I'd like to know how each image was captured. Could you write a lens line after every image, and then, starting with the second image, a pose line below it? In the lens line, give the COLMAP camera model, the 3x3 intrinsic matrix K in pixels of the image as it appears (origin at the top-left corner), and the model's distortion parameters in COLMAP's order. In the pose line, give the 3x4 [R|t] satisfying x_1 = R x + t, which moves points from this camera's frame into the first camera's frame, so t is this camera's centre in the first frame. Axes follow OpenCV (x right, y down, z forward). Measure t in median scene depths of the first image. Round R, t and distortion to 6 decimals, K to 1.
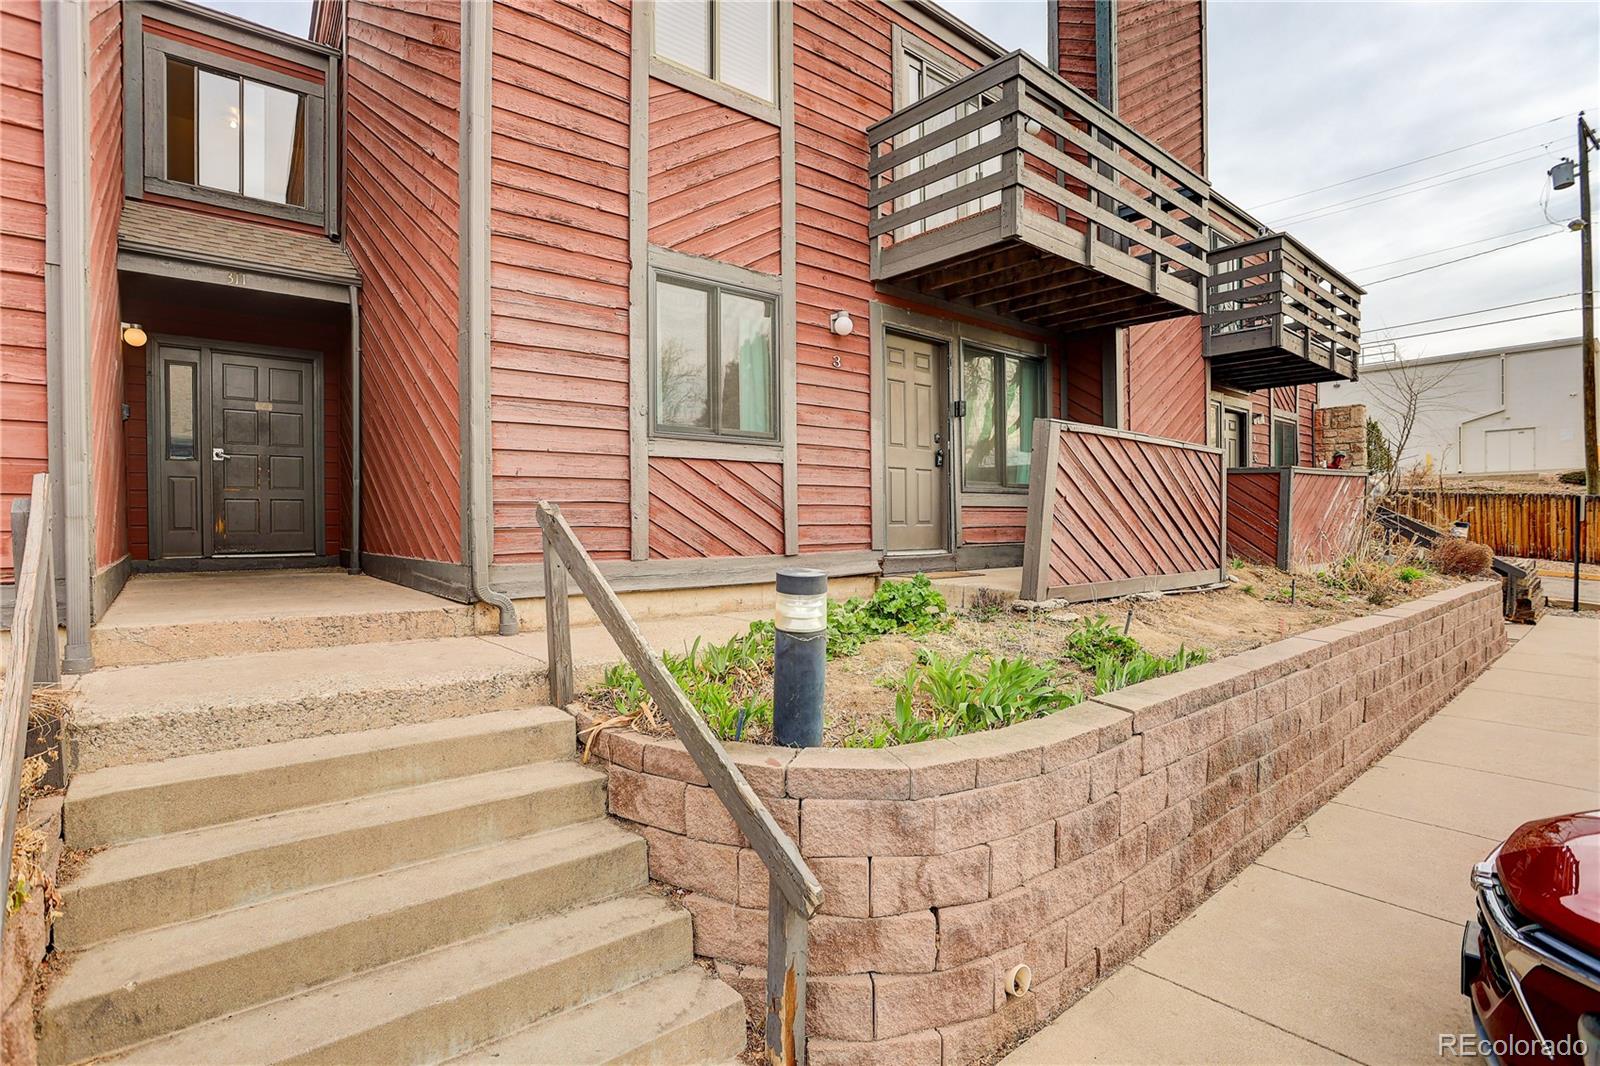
lens RADIAL K [[776.8, 0, 793.9], [0, 776.8, 535.4], [0, 0, 1]] dist [-0.072582, 0.030480]
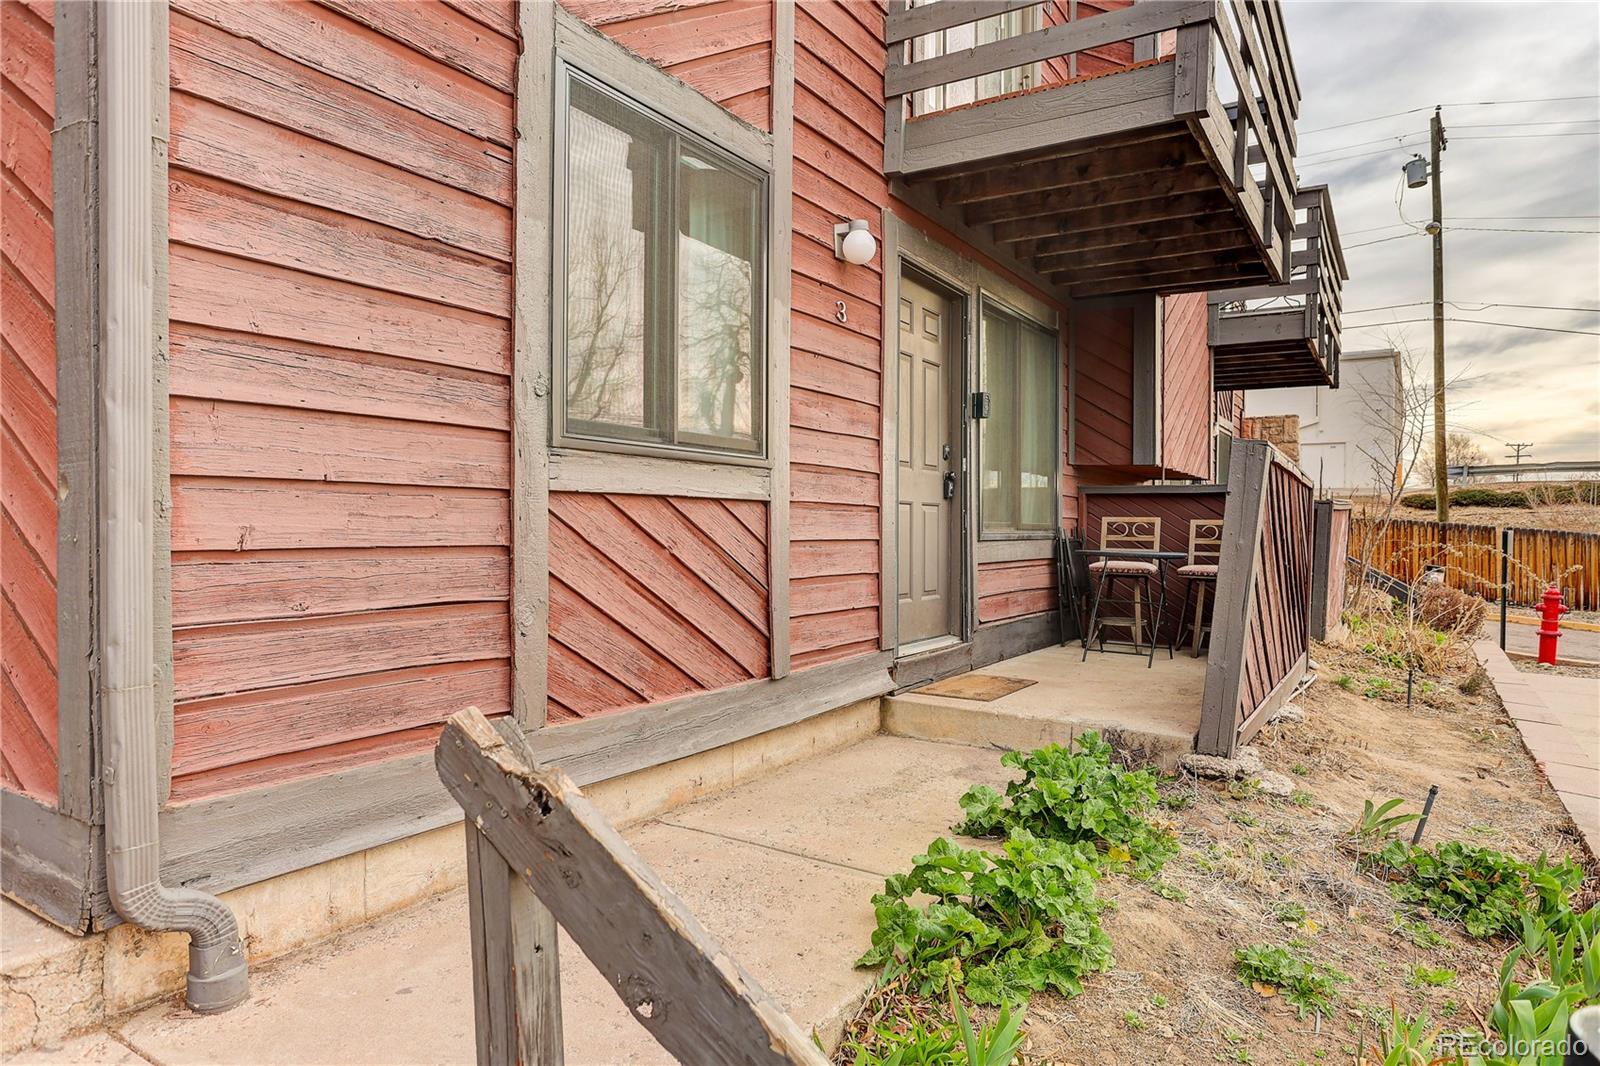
lens RADIAL K [[972.3, 0, 792.6], [0, 972.3, 539.5], [0, 0, 1]] dist [-0.056094, 0.045378]
pose [[0.952916, 0.009934, 0.303071, -0.193841], [-0.008746, 0.999948, -0.005277, -0.063722], [-0.303107, 0.002378, 0.952953, 0.380593]]
